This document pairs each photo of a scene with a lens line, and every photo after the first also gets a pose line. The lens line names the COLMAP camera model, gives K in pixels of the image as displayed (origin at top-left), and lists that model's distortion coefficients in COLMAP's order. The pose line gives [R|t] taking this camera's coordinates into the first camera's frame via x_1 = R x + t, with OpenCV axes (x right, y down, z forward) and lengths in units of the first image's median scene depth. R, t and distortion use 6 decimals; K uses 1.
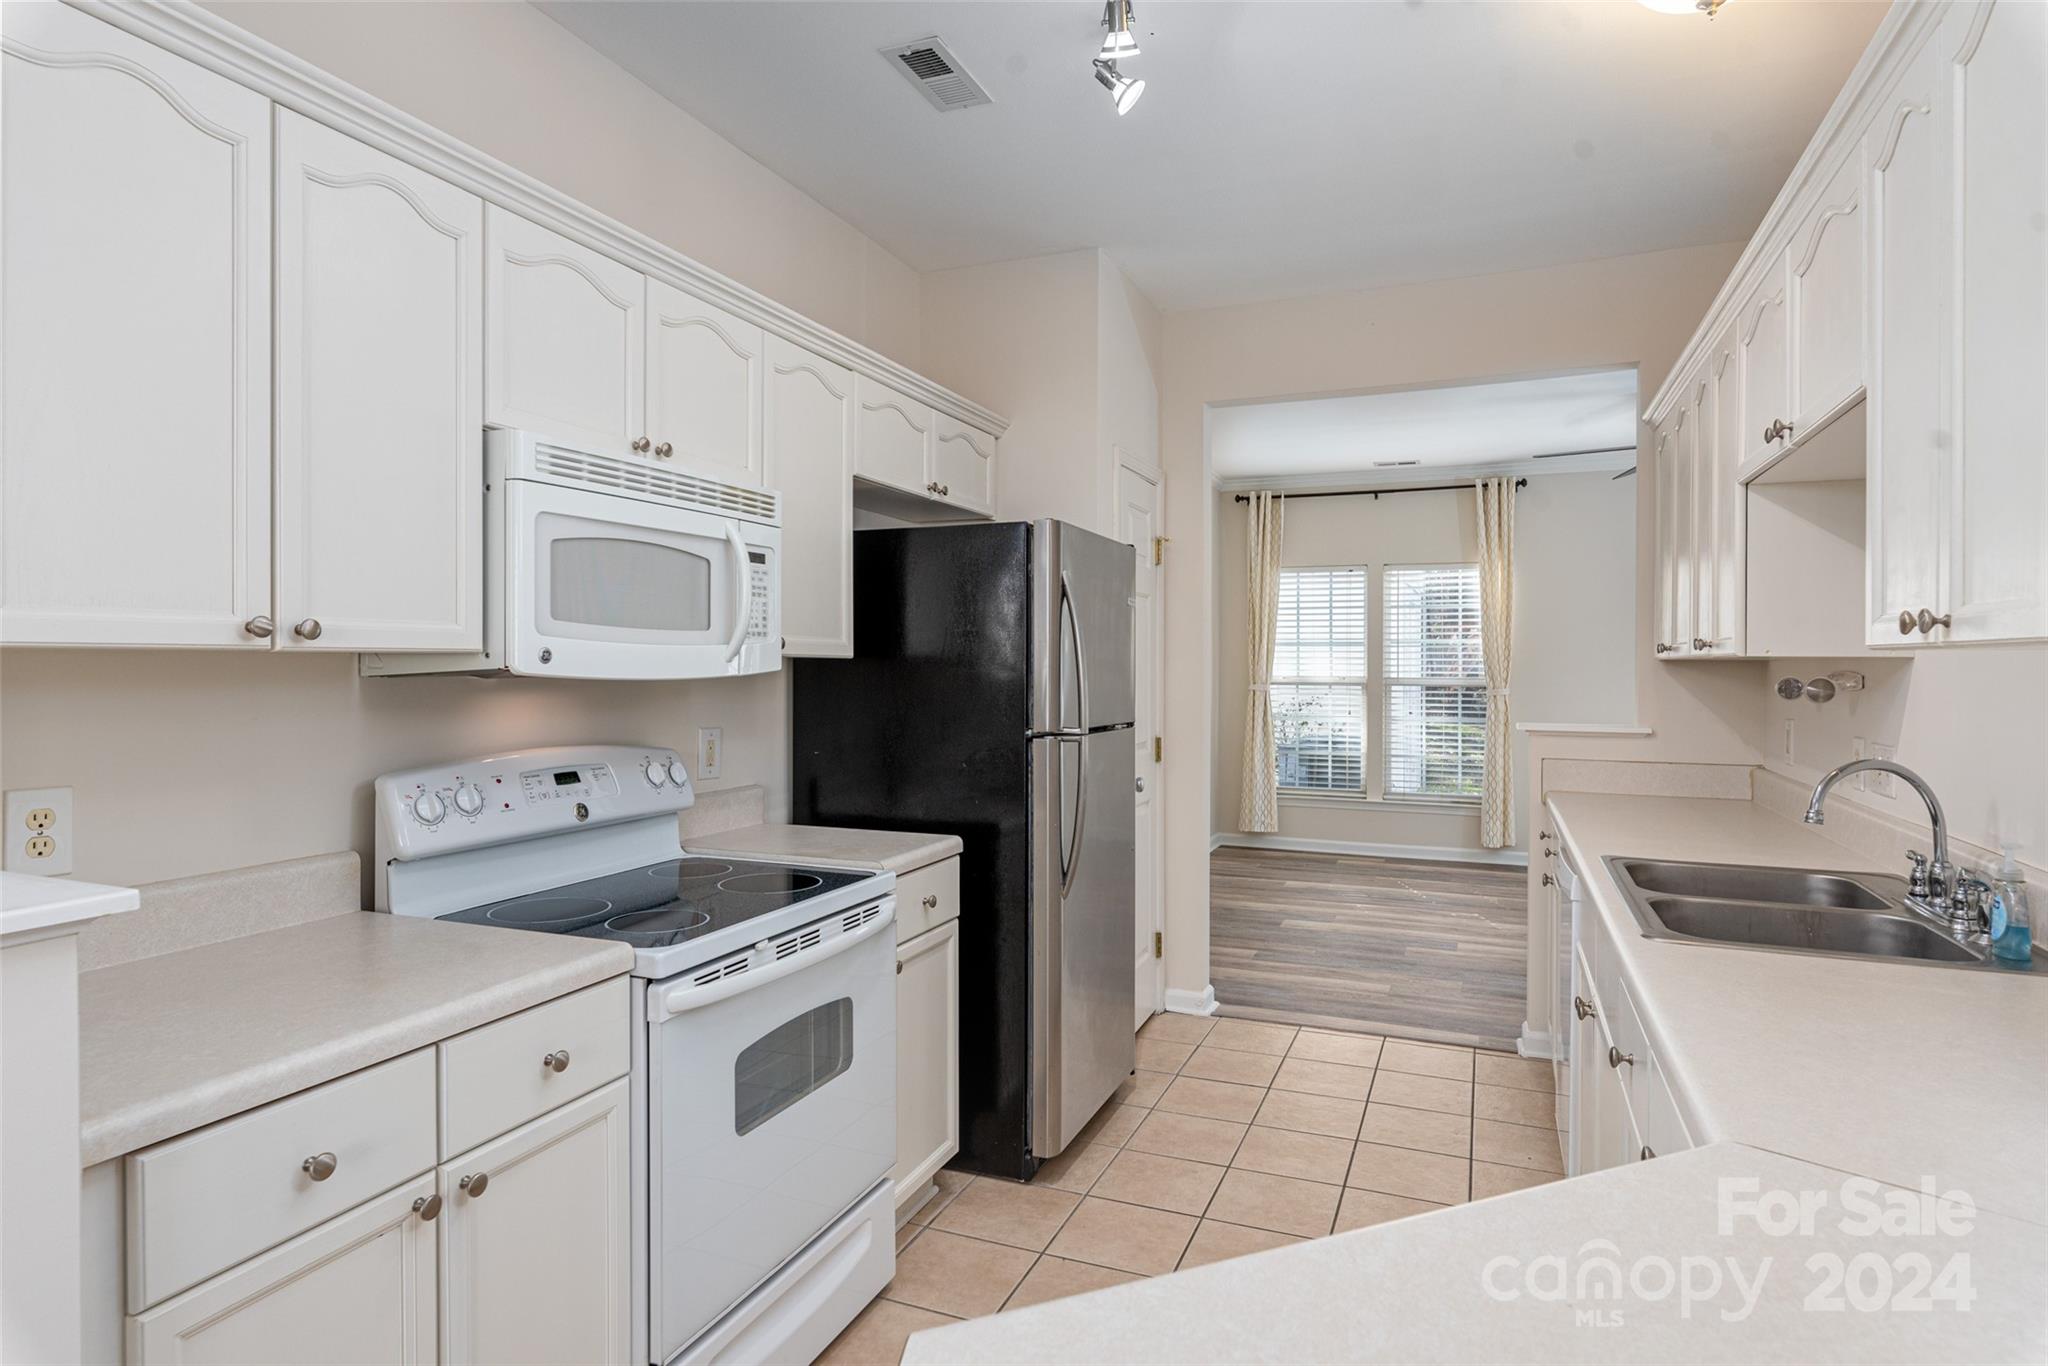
lens RADIAL K [[1109.5, 0, 1015.3], [0, 1109.5, 666.3], [0, 0, 1]] dist [-0.004652, -0.000611]
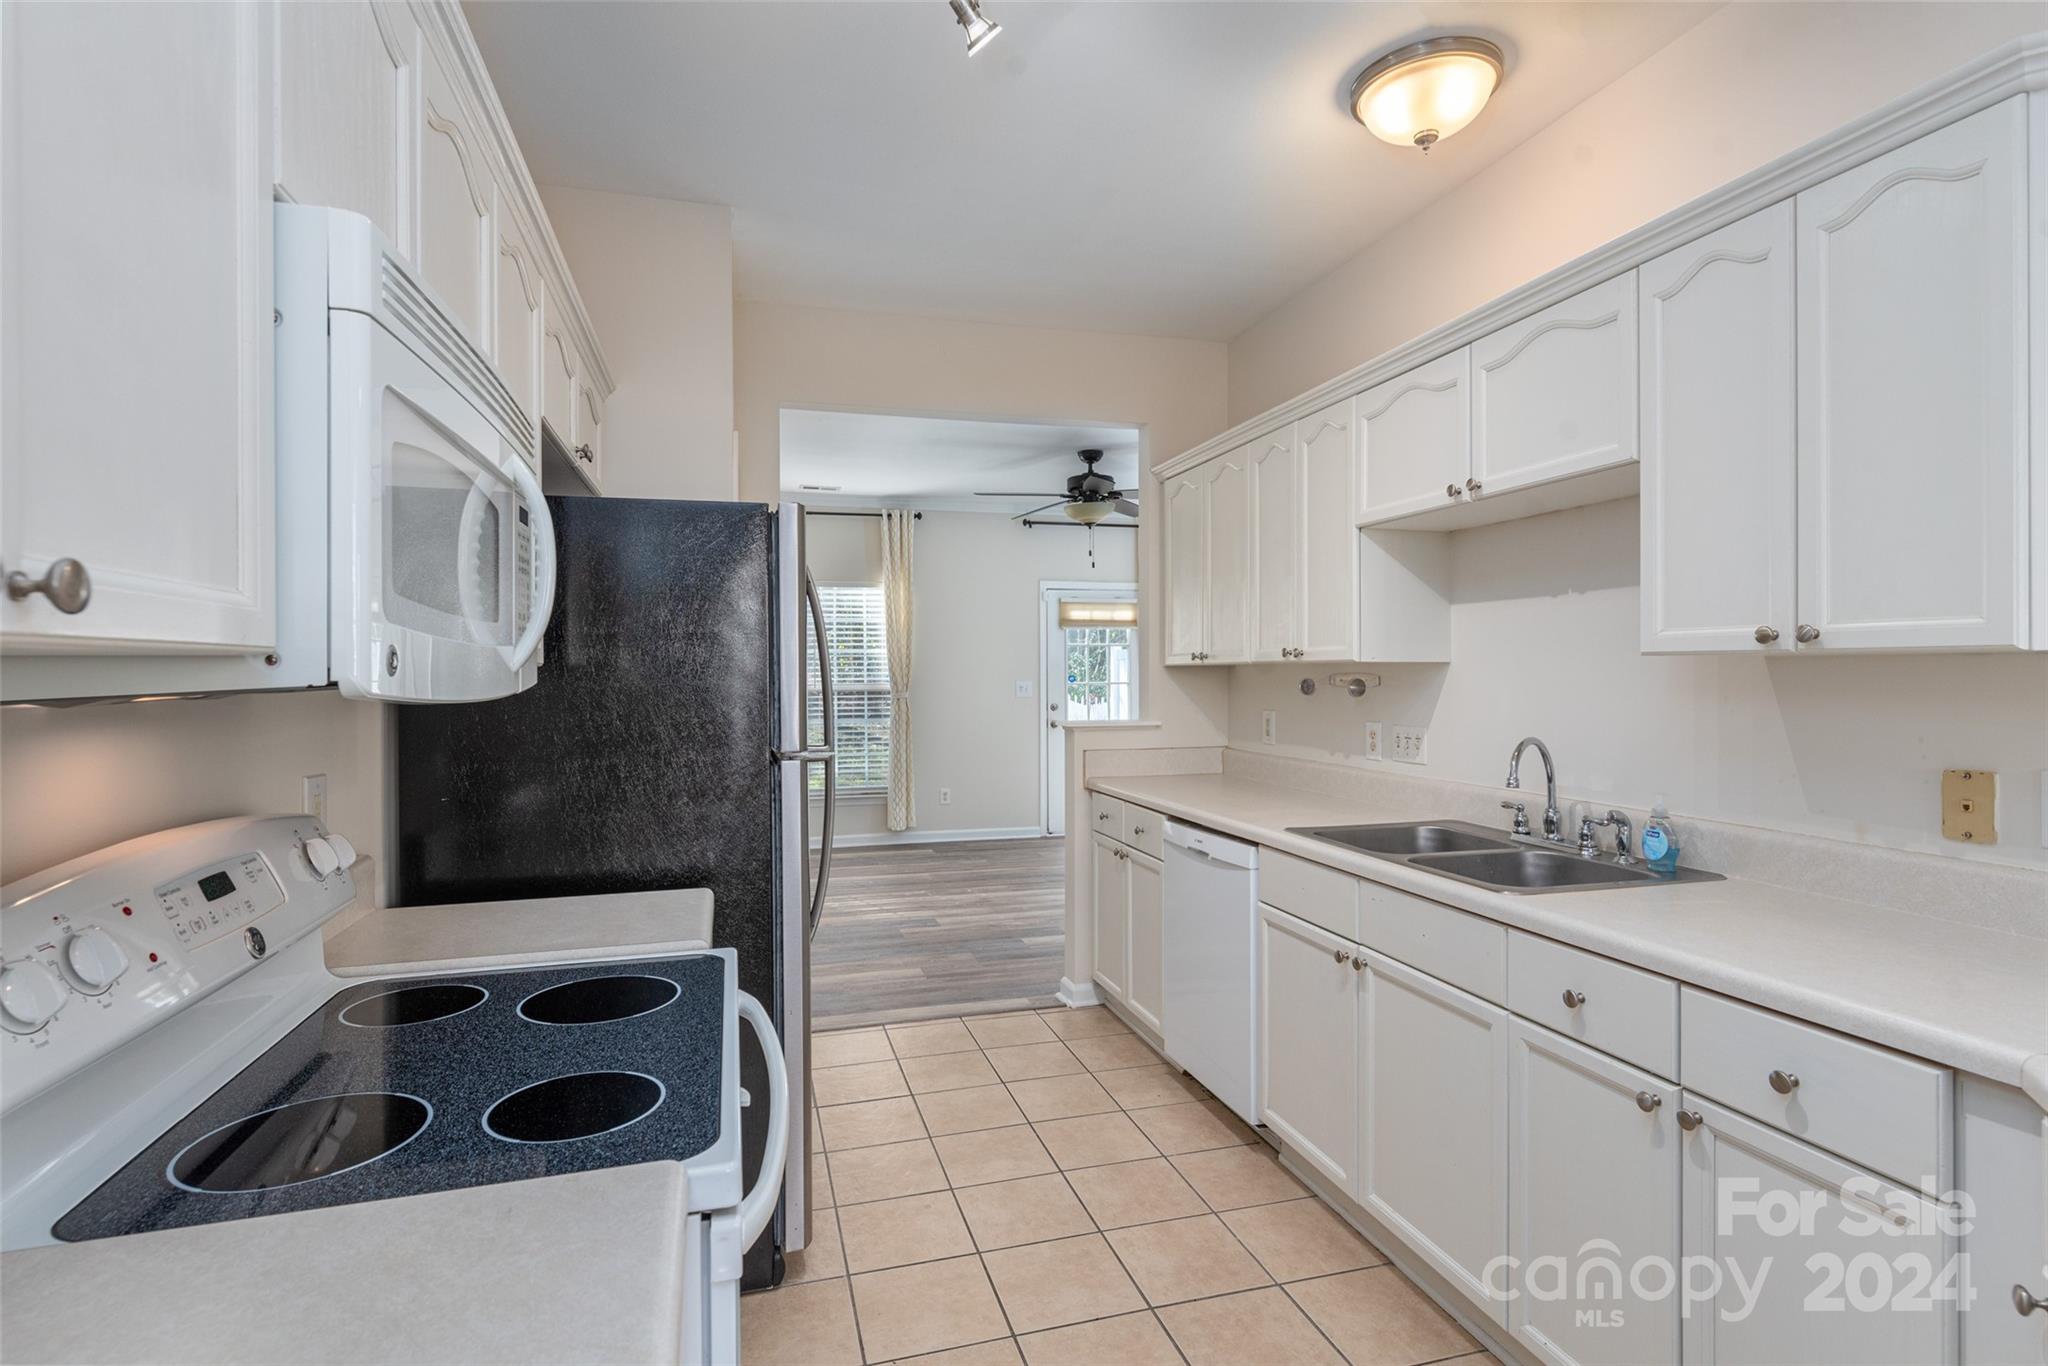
lens RADIAL K [[999.8, 0, 1018.7], [0, 999.8, 674.2], [0, 0, 1]] dist [-0.000557, -0.000025]
pose [[0.778972, -0.007891, 0.627008, -0.372003], [0.008084, 0.999964, 0.002542, -0.001366], [-0.627006, 0.003089, 0.779008, 0.337121]]
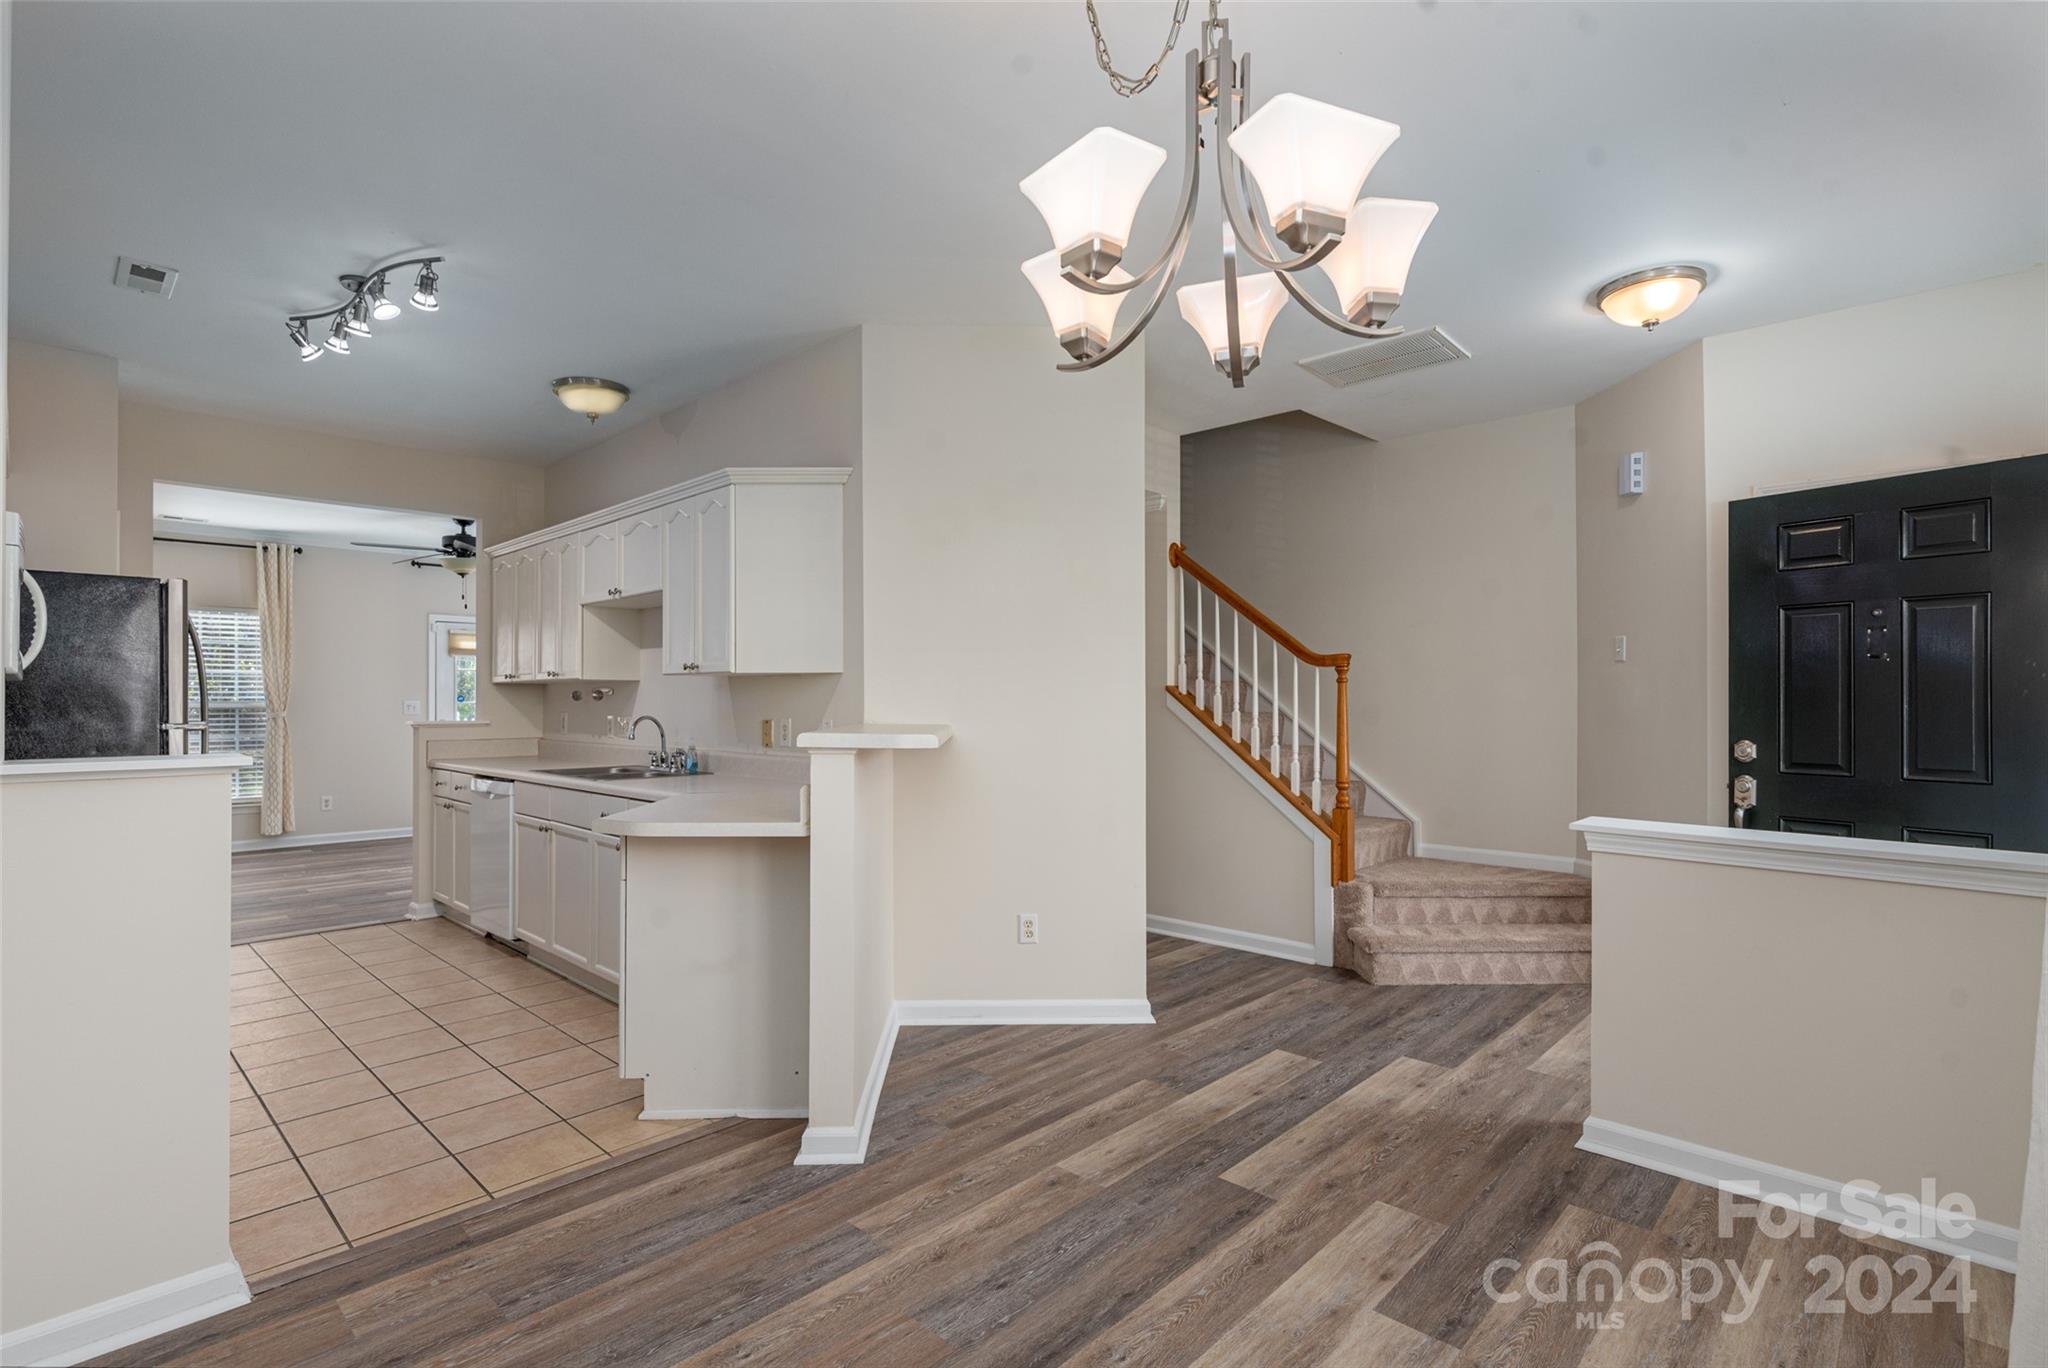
lens RADIAL K [[956.2, 0, 1021.2], [0, 956.2, 699.0], [0, 0, 1]] dist [-0.001755, -0.000179]
pose [[0.351467, 0.000177, 0.936200, -0.884843], [0.002962, 0.999995, -0.001302, 0.036747], [-0.936195, 0.003231, 0.351465, -0.563598]]
